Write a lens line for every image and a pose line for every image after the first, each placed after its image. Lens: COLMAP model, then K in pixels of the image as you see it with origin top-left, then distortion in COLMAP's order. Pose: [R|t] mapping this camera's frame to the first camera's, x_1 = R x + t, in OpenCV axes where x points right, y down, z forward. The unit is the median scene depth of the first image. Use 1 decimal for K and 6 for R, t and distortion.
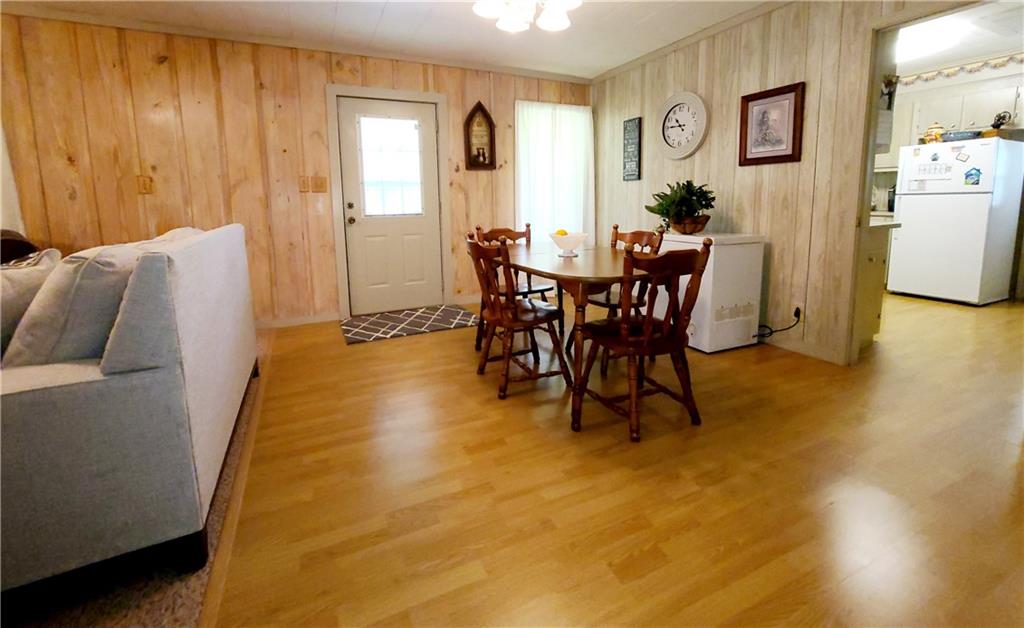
lens RADIAL K [[425.3, 0, 510.1], [0, 425.3, 251.8], [0, 0, 1]] dist [-0.002131, -0.000353]
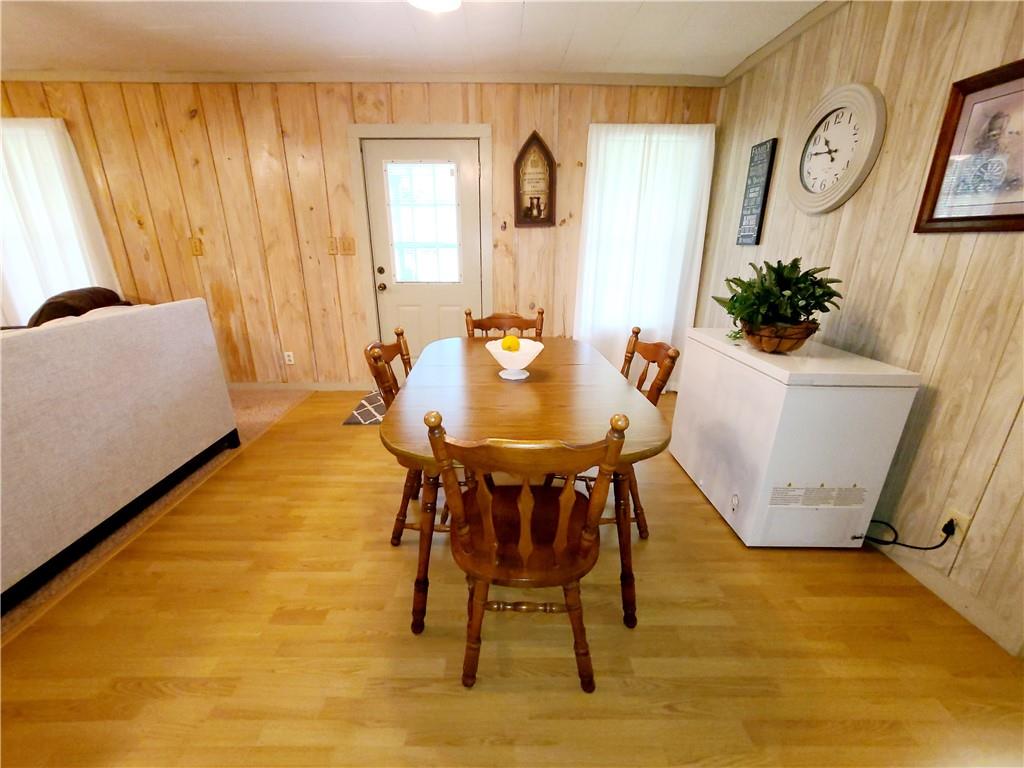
lens RADIAL K [[429.0, 0, 510.7], [0, 429.0, 389.1], [0, 0, 1]] dist [-0.002027, -0.000474]
pose [[0.911543, 0.149011, -0.383256, 0.281305], [-0.064941, 0.972503, 0.223654, -0.089269], [0.406045, -0.178981, 0.896155, 0.258317]]
